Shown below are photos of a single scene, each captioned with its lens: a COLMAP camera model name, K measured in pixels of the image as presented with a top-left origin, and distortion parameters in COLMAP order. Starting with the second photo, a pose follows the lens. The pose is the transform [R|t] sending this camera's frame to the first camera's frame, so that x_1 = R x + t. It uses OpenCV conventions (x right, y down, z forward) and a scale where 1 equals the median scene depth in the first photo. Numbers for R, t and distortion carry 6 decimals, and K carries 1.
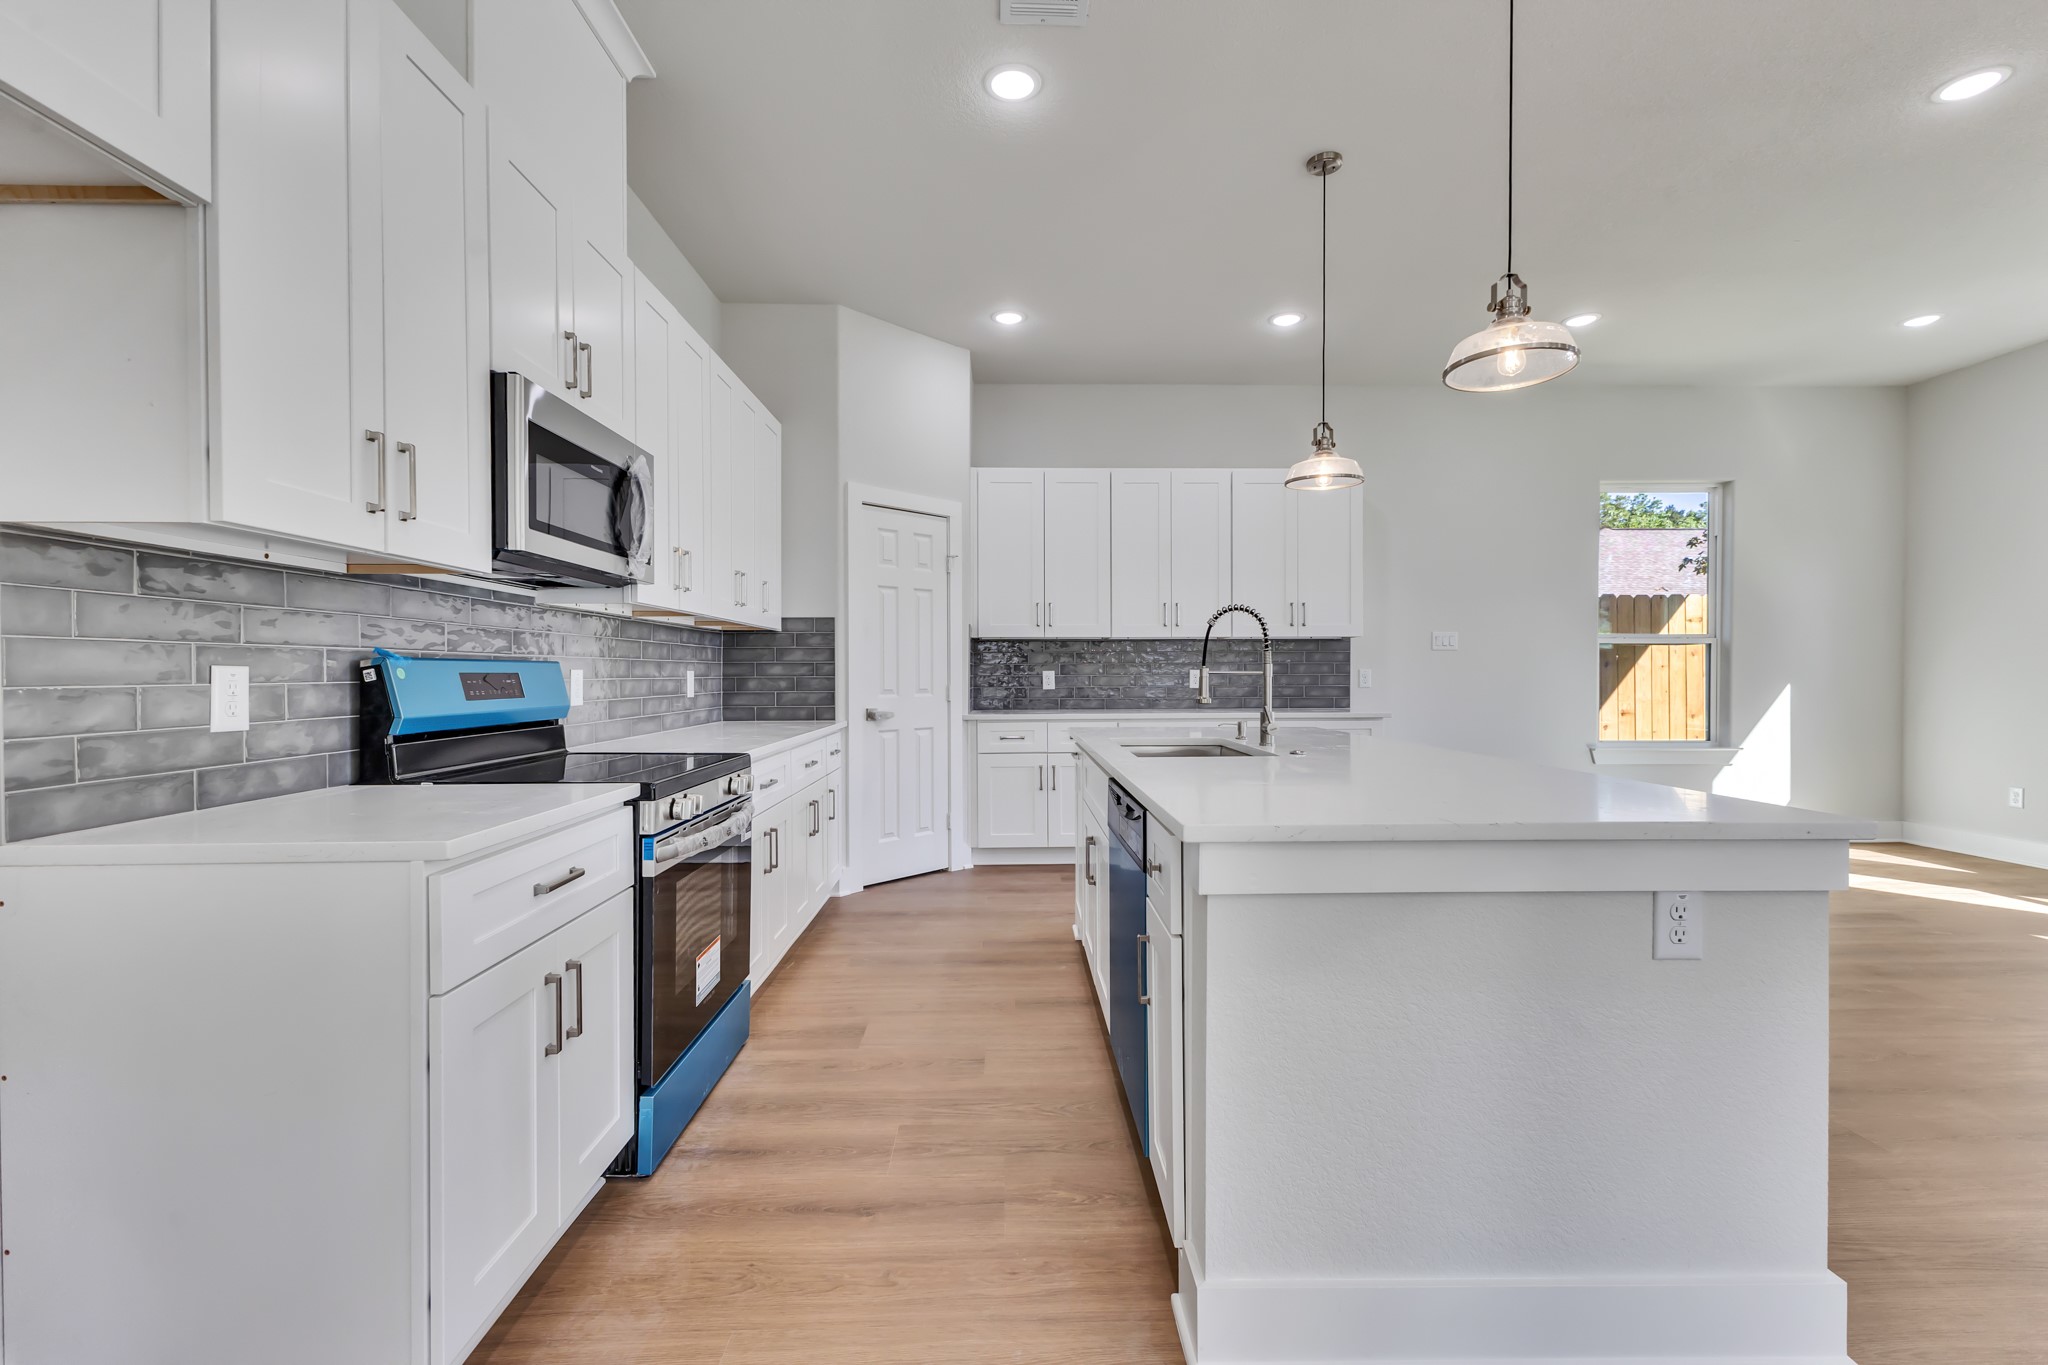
lens RADIAL K [[881.8, 0, 1024.5], [0, 881.8, 677.5], [0, 0, 1]] dist [0.011243, -0.000543]
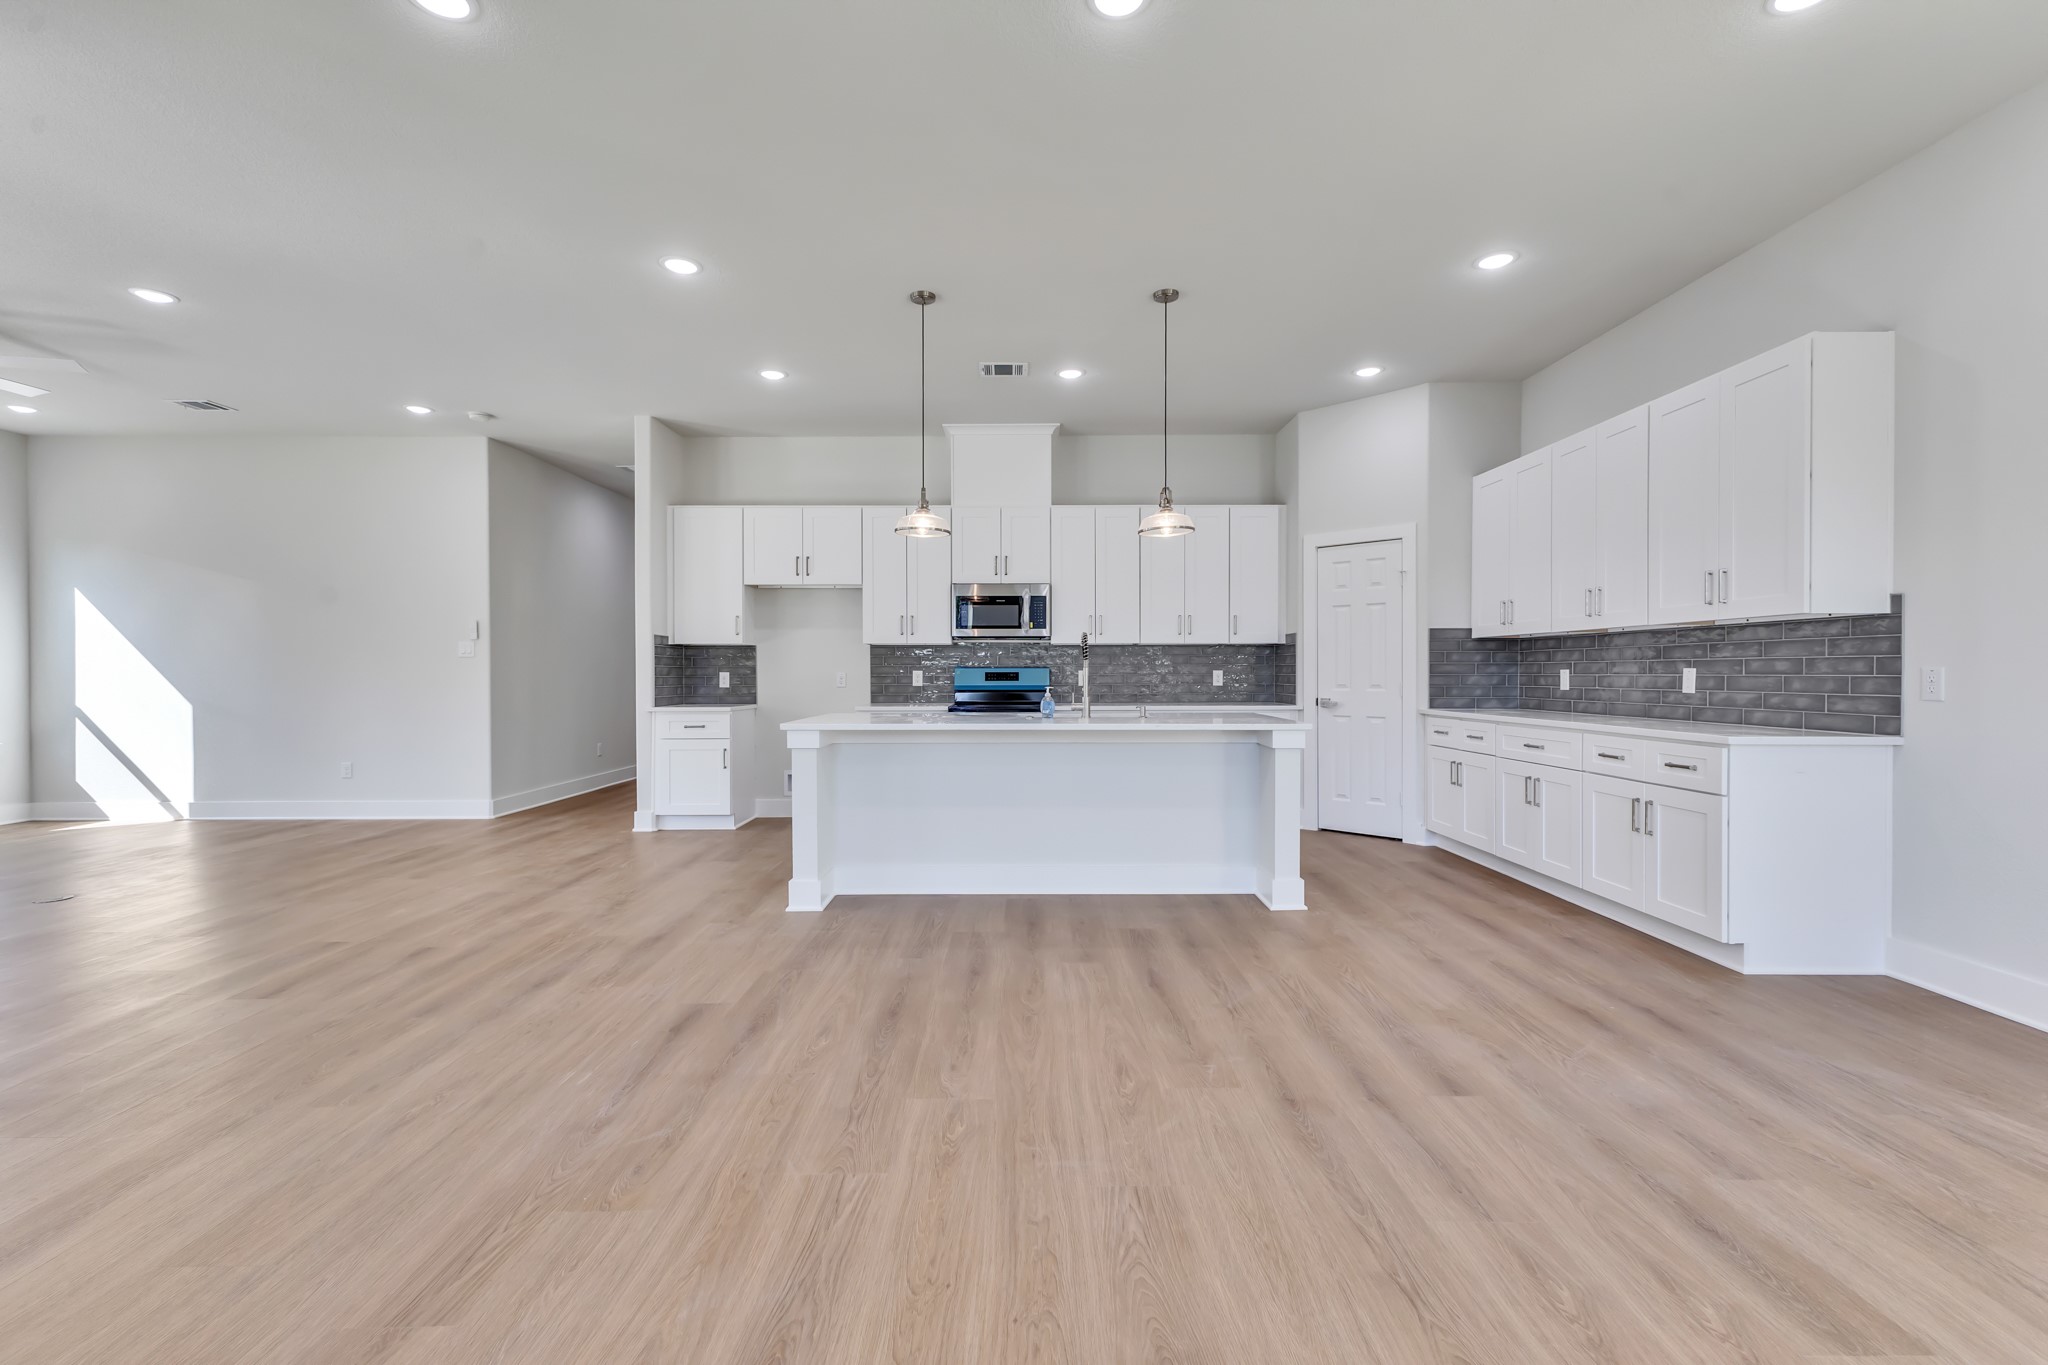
lens RADIAL K [[881.8, 0, 1024.5], [0, 881.8, 677.5], [0, 0, 1]] dist [0.011243, -0.000543]
pose [[-0.021457, 0.009332, -0.999726, 1.228590], [-0.003388, 0.999950, 0.009407, -0.008022], [0.999764, 0.003589, -0.021424, 0.591764]]
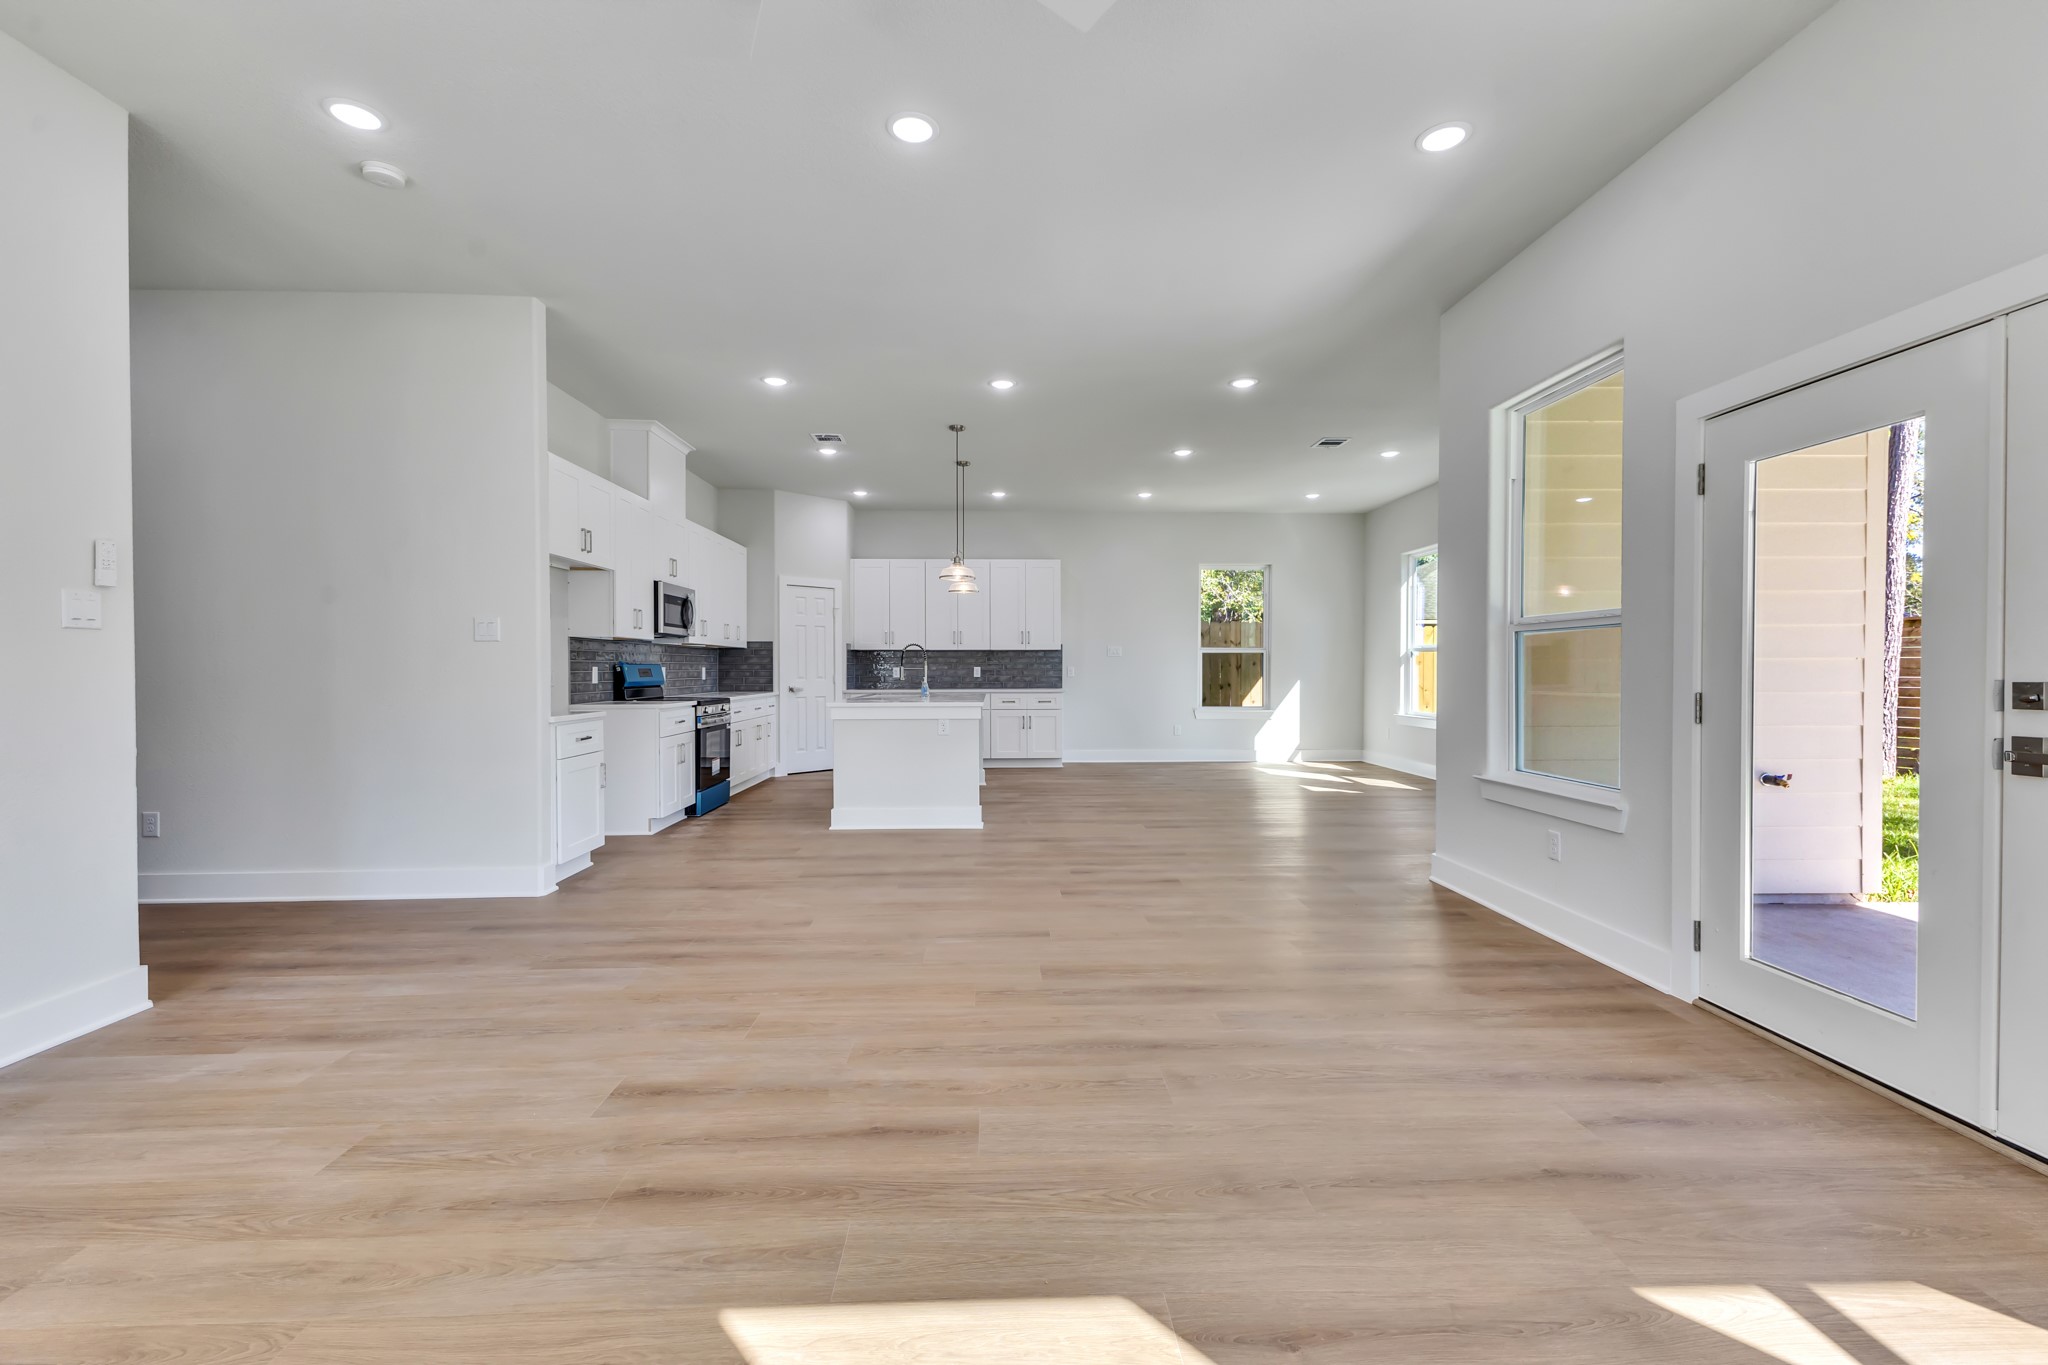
lens RADIAL K [[881.8, 0, 1024.5], [0, 881.8, 677.5], [0, 0, 1]] dist [0.011243, -0.000543]
pose [[0.999926, 0.001225, 0.012081, 0.349026], [-0.001292, 0.999984, 0.005596, 0.003546], [-0.012074, -0.005612, 0.999911, -1.072888]]
